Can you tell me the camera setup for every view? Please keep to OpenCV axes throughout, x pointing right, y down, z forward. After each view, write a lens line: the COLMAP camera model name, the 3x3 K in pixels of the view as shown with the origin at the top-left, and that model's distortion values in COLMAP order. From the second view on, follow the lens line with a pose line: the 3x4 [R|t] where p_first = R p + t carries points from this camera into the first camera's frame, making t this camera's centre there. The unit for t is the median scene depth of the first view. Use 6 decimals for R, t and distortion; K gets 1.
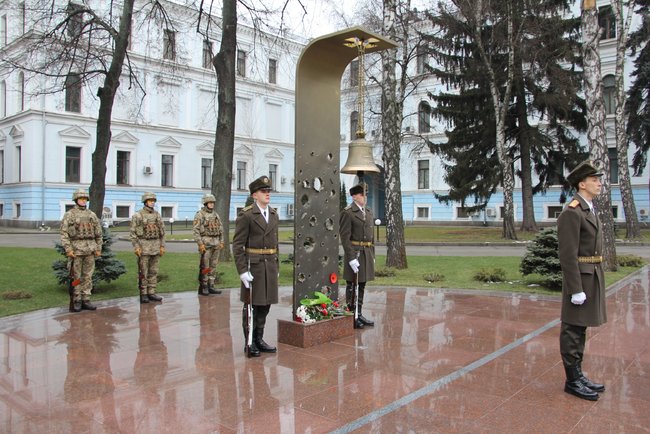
lens RADIAL K [[545.4, 0, 325.0], [0, 545.4, 217.0], [0, 0, 1]] dist [-0.197852, 0.189270]
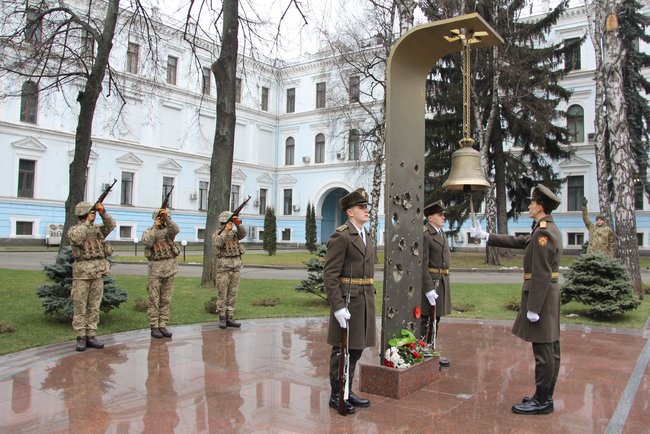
lens RADIAL K [[545.4, 0, 325.0], [0, 545.4, 217.0], [0, 0, 1]] dist [-0.197852, 0.189270]
pose [[0.995460, 0.019497, 0.093159, -0.093123], [-0.015447, 0.998912, -0.044001, 0.001652], [-0.093915, 0.042362, 0.994679, 0.078277]]
